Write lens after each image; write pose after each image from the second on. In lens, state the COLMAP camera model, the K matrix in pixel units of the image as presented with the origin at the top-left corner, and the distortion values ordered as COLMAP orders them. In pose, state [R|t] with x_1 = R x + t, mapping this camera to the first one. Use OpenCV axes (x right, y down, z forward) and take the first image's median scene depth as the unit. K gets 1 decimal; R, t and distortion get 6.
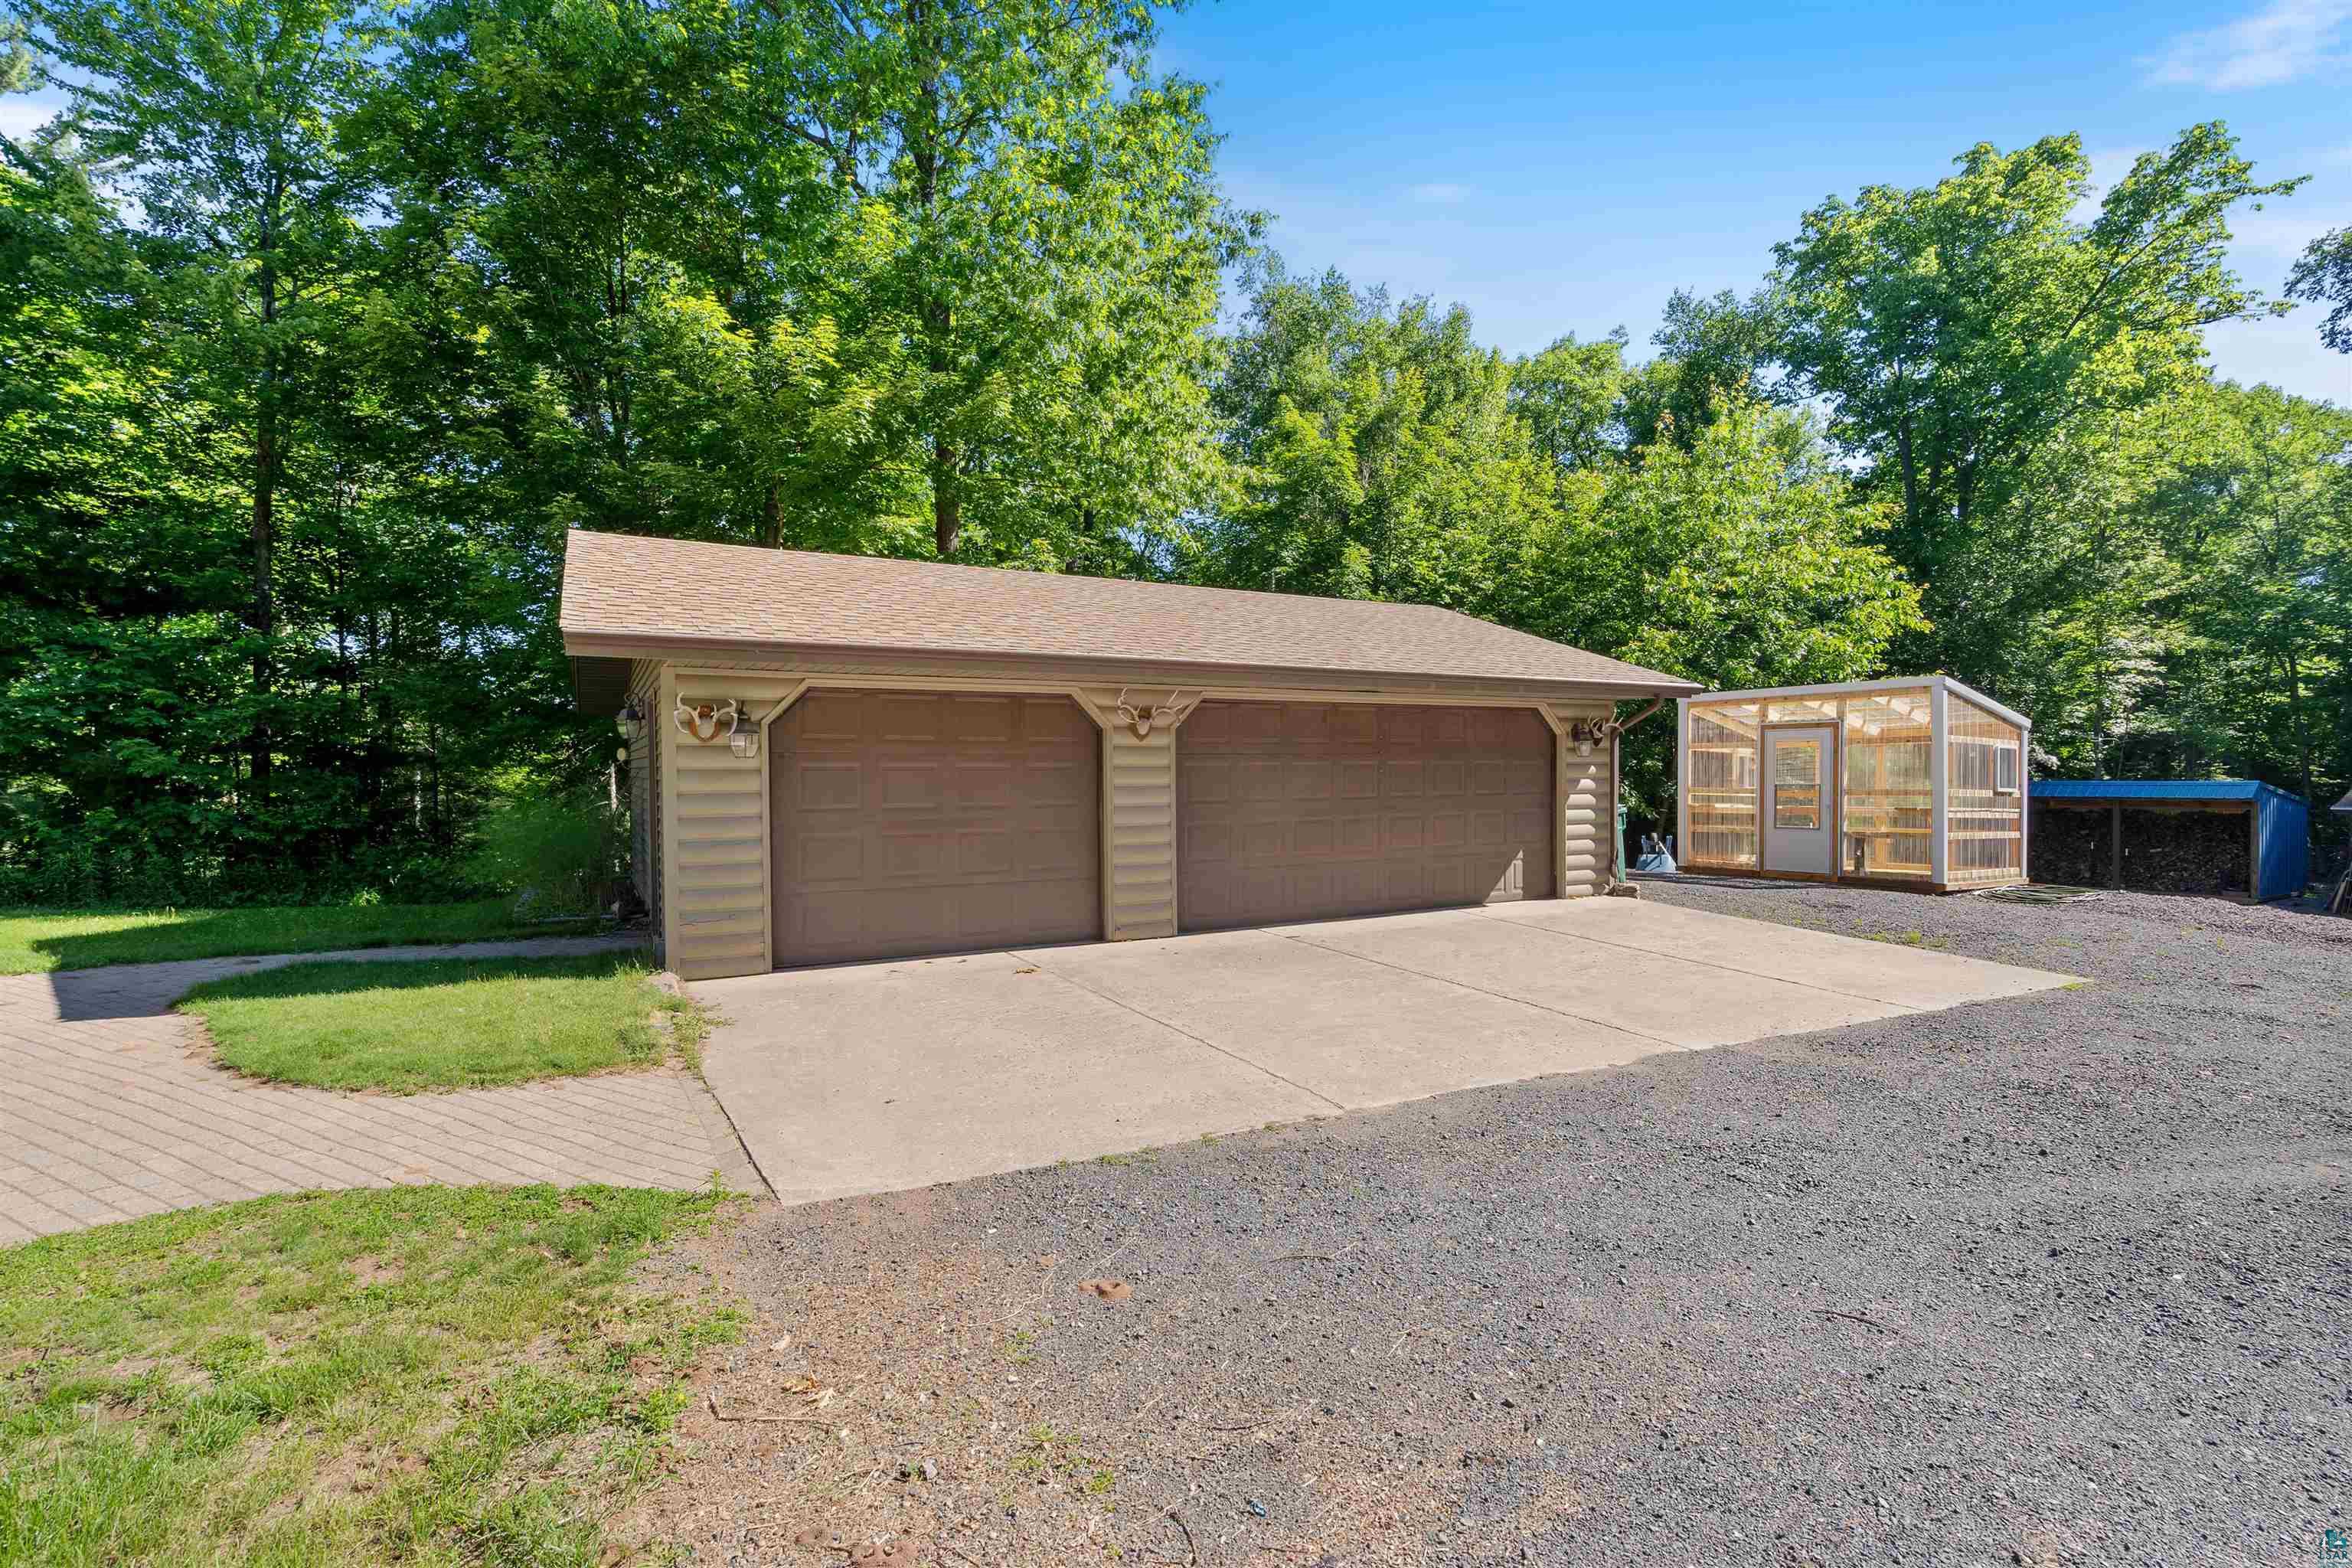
lens RADIAL K [[1077.0, 0, 1181.1], [0, 1077.0, 804.9], [0, 0, 1]] dist [-0.007318, 0.003389]
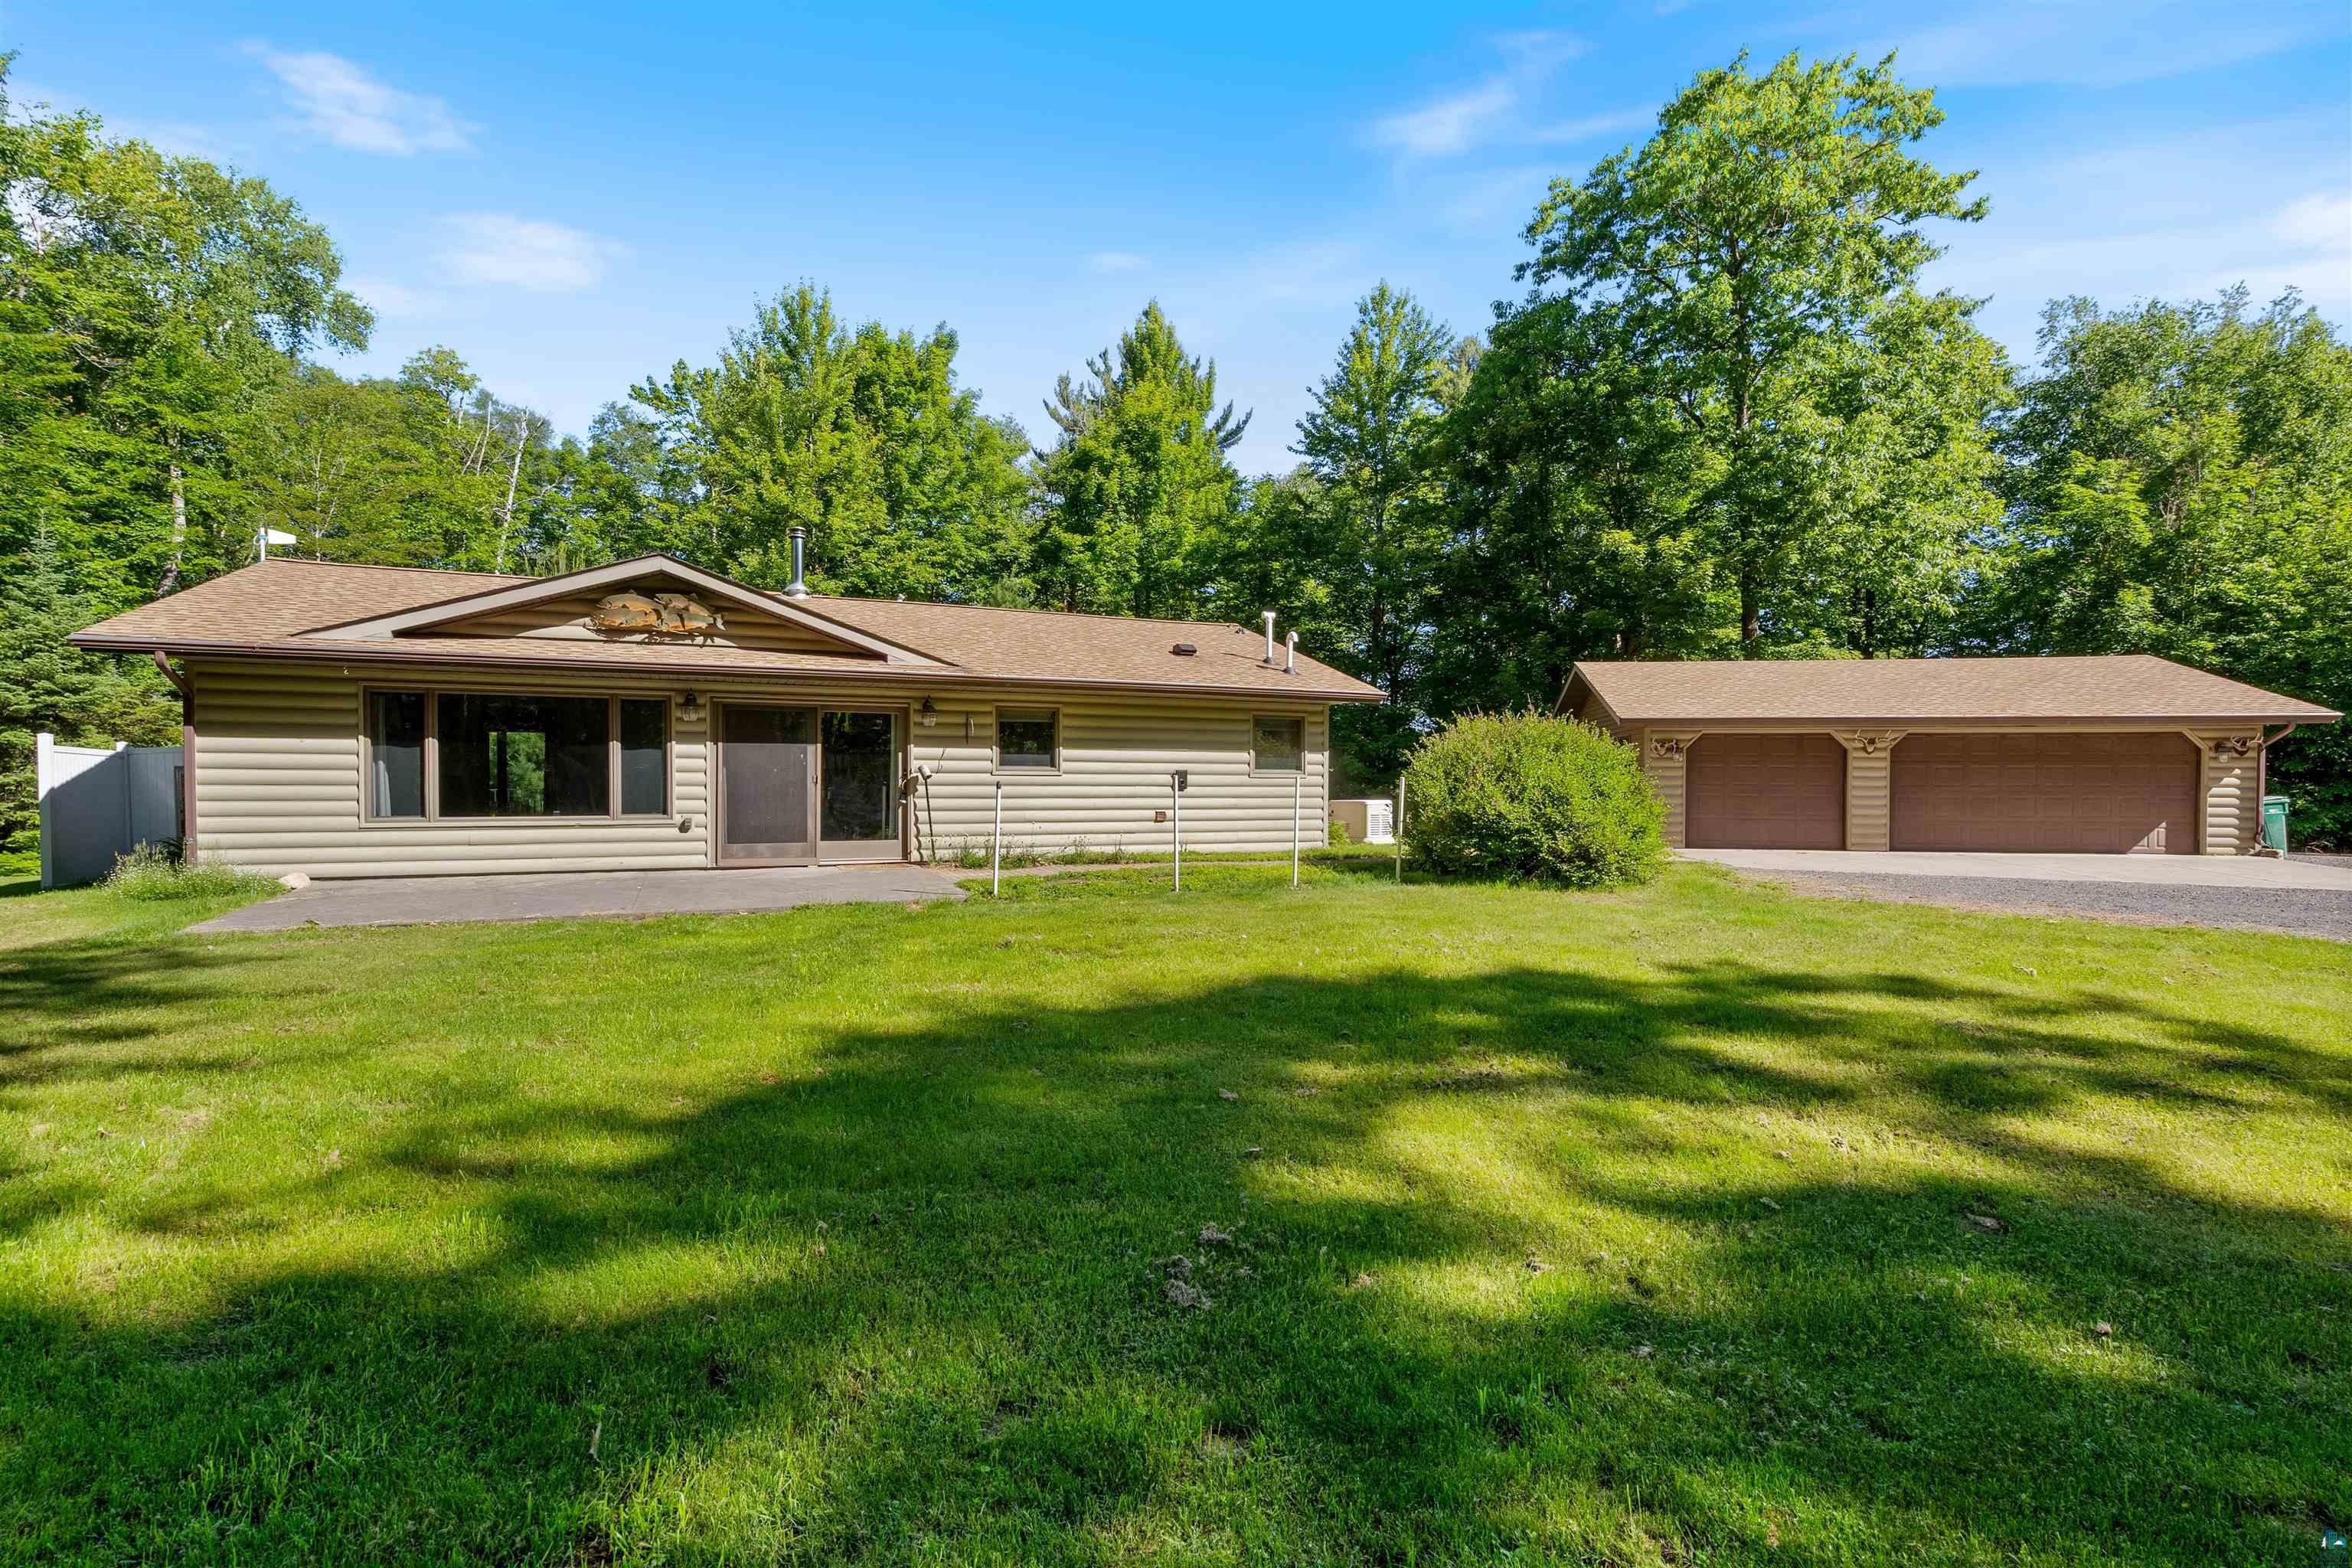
lens RADIAL K [[1077.0, 0, 1180.2], [0, 1077.0, 786.0], [0, 0, 1]] dist [-0.007318, 0.003389]
pose [[0.780012, 0.009001, -0.625700, 0.094631], [-0.030117, 0.999278, -0.023170, 0.037416], [0.625039, 0.036917, 0.779720, -0.607815]]
